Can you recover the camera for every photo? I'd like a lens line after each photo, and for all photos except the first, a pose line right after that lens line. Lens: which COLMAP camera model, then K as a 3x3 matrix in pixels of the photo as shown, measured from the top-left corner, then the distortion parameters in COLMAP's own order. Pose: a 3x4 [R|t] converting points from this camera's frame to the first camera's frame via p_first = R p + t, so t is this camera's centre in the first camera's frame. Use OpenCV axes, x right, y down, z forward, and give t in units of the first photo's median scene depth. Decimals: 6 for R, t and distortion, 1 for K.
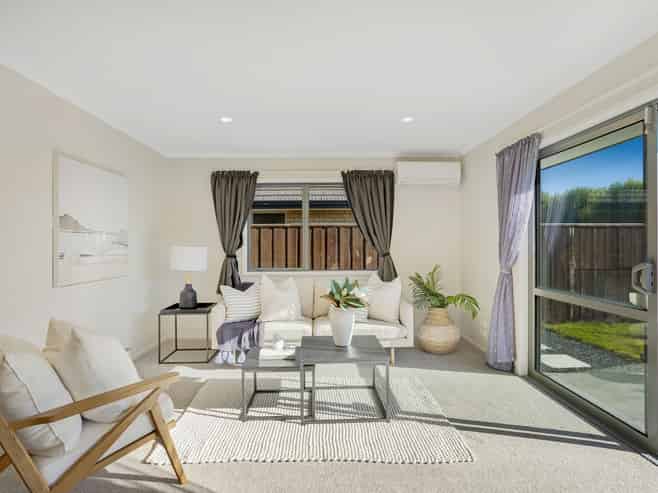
lens RADIAL K [[366.6, 0, 330.8], [0, 366.6, 244.2], [0, 0, 1]] dist [0.019663, 0.001295]
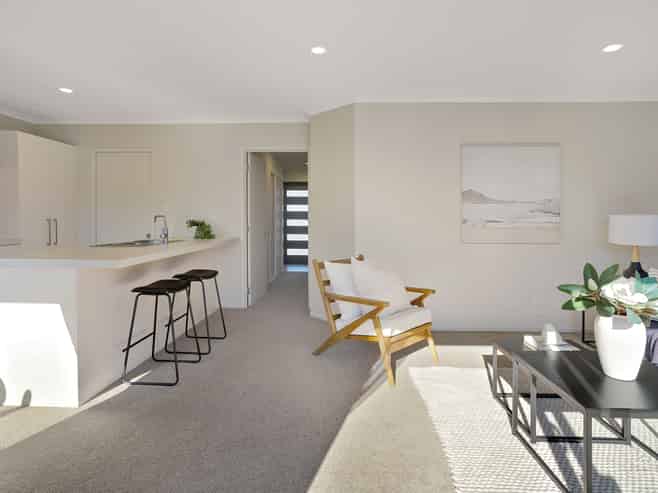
lens RADIAL K [[366.6, 0, 328.6], [0, 366.6, 246.0], [0, 0, 1]] dist [0.019663, 0.001295]
pose [[-0.091075, 0.046327, -0.994766, 0.626608], [-0.006147, 0.998872, 0.047081, 0.059430], [0.995825, 0.010403, -0.090688, 0.607946]]
